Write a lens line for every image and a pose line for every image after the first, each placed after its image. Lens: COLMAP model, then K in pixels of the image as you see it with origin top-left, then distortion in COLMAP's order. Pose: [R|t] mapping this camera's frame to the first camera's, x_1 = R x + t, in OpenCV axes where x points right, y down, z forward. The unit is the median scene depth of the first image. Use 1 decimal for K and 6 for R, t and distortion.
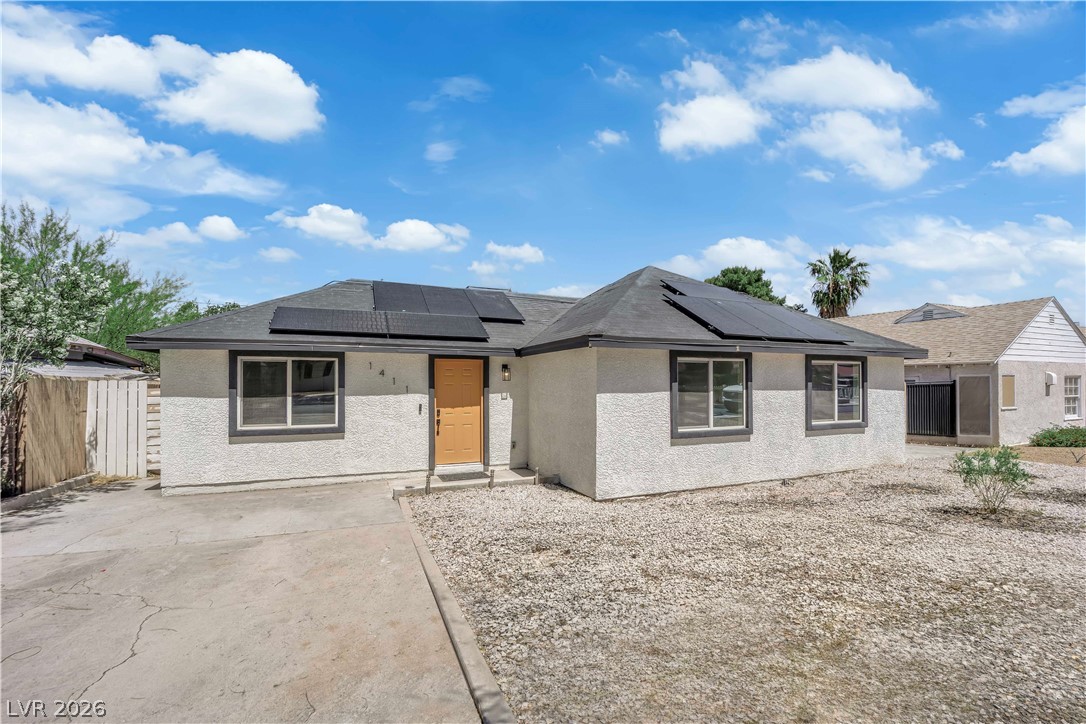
lens RADIAL K [[445.6, 0, 542.1], [0, 445.6, 374.2], [0, 0, 1]] dist [-0.016623, -0.000883]
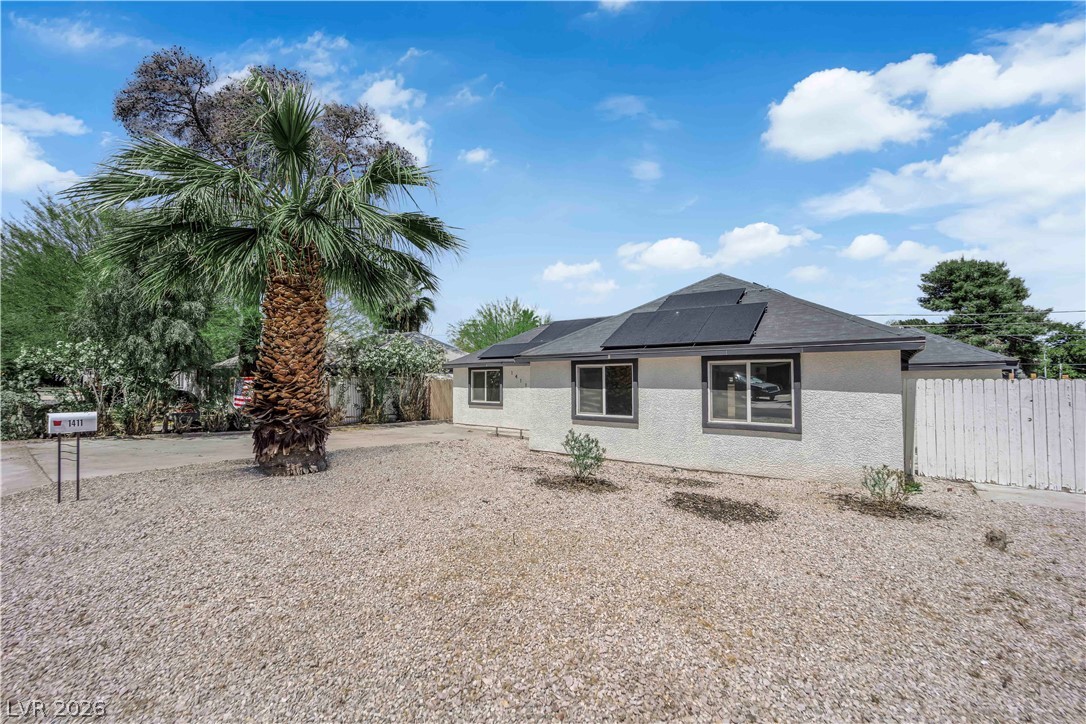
lens RADIAL K [[455.5, 0, 547.5], [0, 455.5, 358.6], [0, 0, 1]] dist [-0.001610, -0.000487]
pose [[0.506542, -0.041123, -0.861234, 1.297239], [0.013141, 0.999114, -0.039978, 0.000462], [0.862115, 0.008933, 0.506633, 0.113667]]
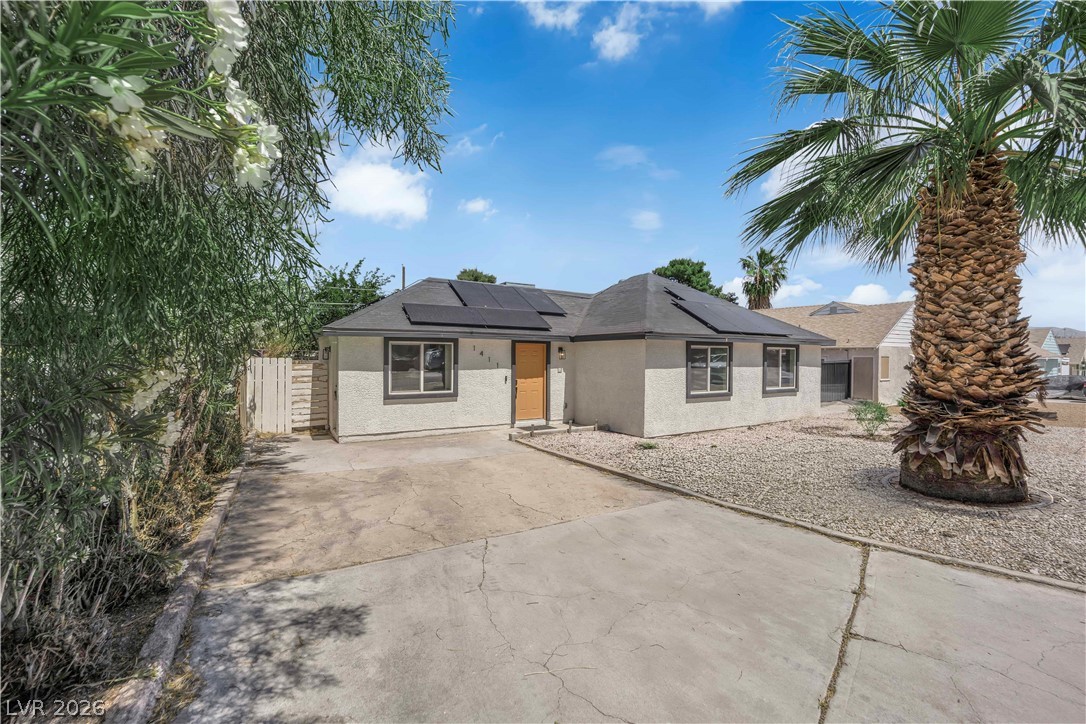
lens RADIAL K [[437.7, 0, 543.0], [0, 437.7, 362.0], [0, 0, 1]] dist [-0.011081, -0.002593]
pose [[0.989295, 0.005145, 0.145838, -0.343057], [-0.009949, 0.999431, 0.032230, -0.020365], [-0.145589, -0.033336, 0.988783, -0.338340]]
